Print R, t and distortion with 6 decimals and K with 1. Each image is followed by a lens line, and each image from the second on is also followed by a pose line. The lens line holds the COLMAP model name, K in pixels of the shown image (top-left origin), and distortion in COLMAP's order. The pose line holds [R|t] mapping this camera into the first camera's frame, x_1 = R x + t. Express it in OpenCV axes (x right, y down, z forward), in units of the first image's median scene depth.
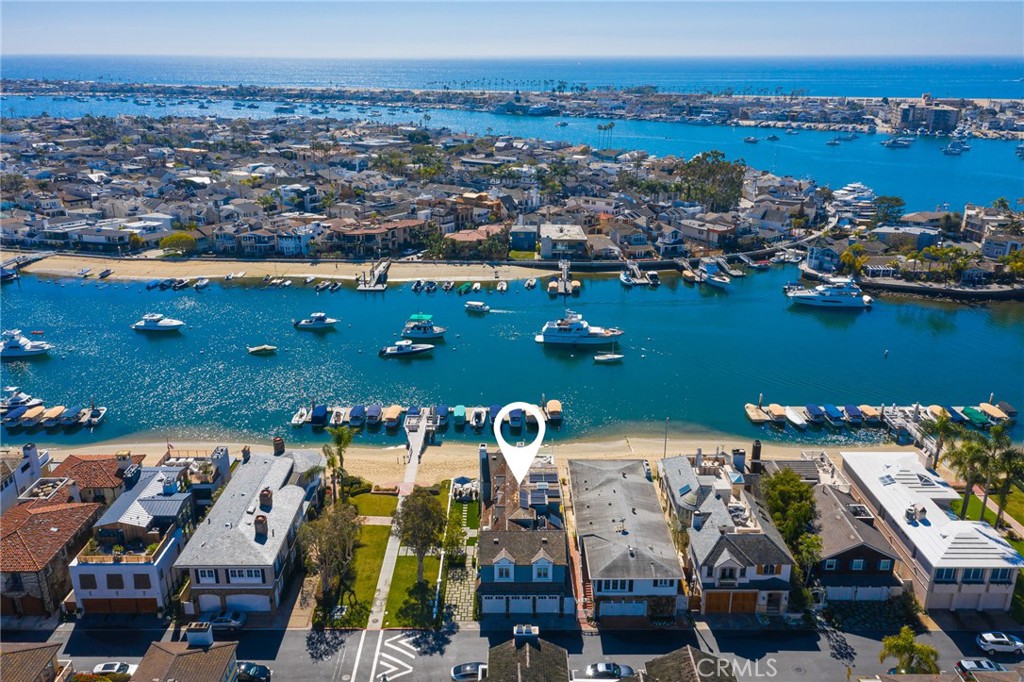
lens RADIAL K [[822.7, 0, 512.0], [0, 822.7, 341.0], [0, 0, 1]] dist [0.032317, 0.008777]
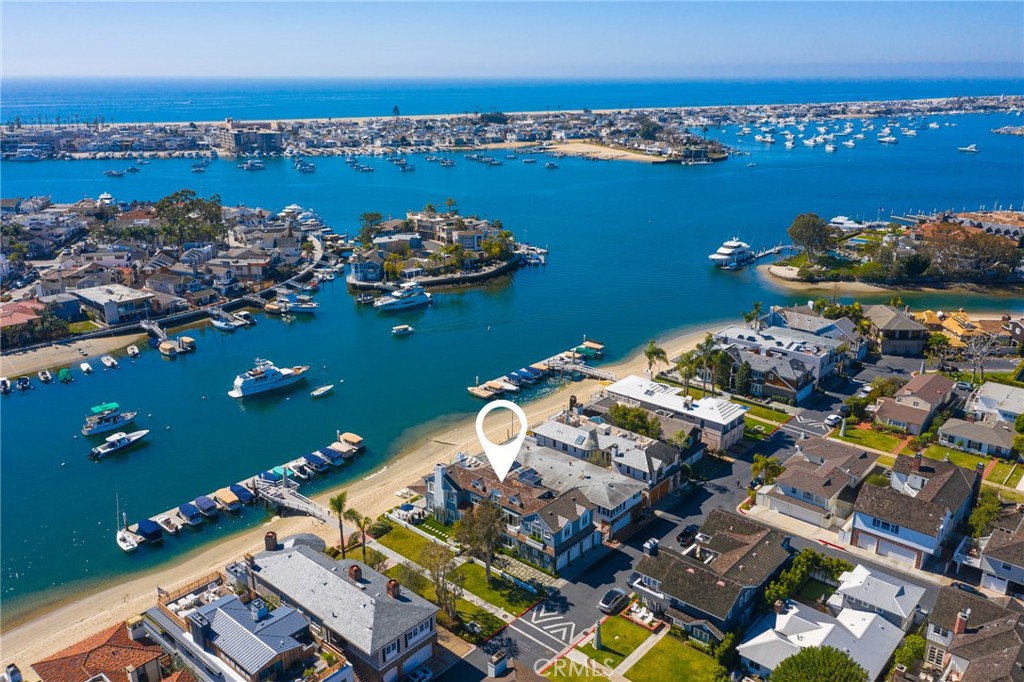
lens RADIAL K [[822.7, 0, 512.0], [0, 822.7, 341.0], [0, 0, 1]] dist [0.032317, 0.008777]
pose [[0.666512, -0.236637, 0.706940, -0.436536], [0.252139, 0.963955, 0.084949, -0.066548], [-0.701561, 0.121627, 0.702153, 0.057797]]
